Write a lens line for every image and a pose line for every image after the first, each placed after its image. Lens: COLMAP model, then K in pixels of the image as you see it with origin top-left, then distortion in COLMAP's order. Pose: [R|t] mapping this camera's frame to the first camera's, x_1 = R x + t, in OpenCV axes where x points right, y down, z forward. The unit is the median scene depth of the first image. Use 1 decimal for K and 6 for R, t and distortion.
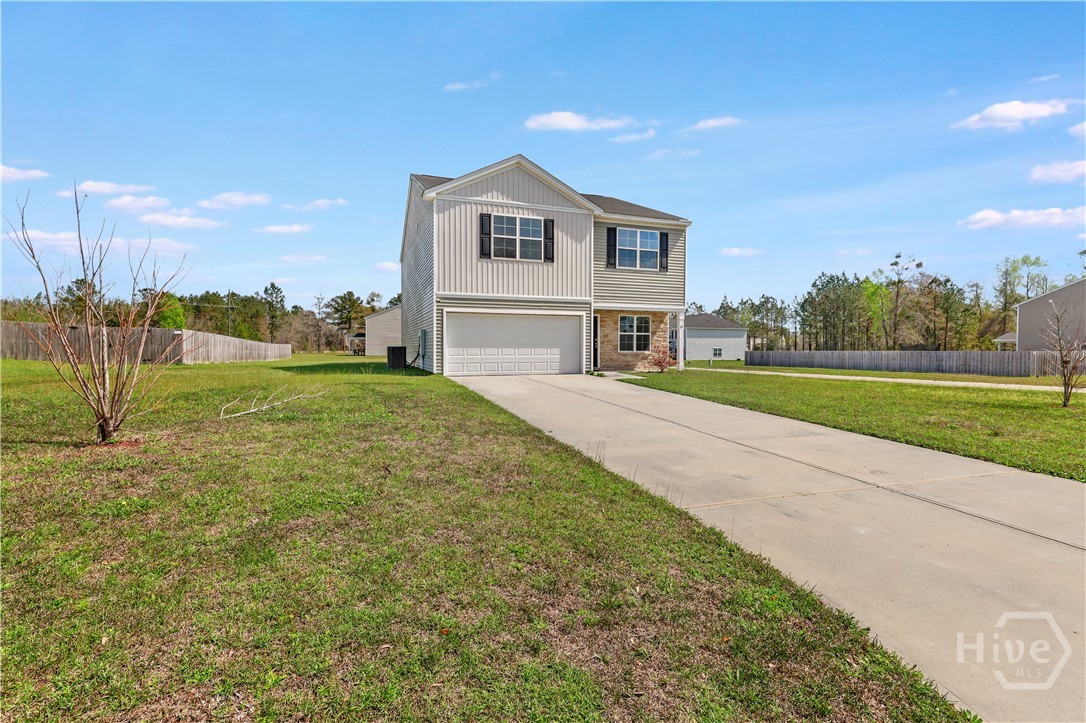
lens RADIAL K [[526.7, 0, 543.0], [0, 526.7, 361.5], [0, 0, 1]] dist [-0.000733, -0.000042]
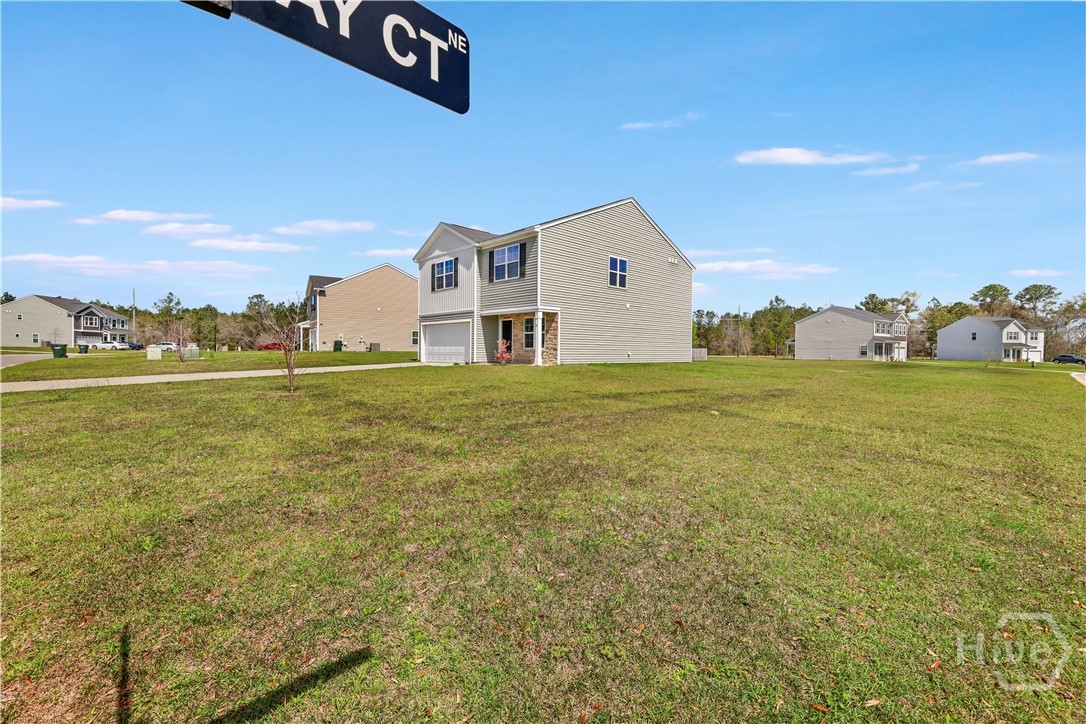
lens RADIAL K [[455.6, 0, 543.0], [0, 455.6, 362.0], [0, 0, 1]] dist [0.013757, 0.000374]
pose [[0.389198, 0.021097, -0.920912, 1.255566], [-0.031136, 0.999468, 0.009738, 0.000659], [0.920628, 0.024883, 0.389648, 0.717736]]
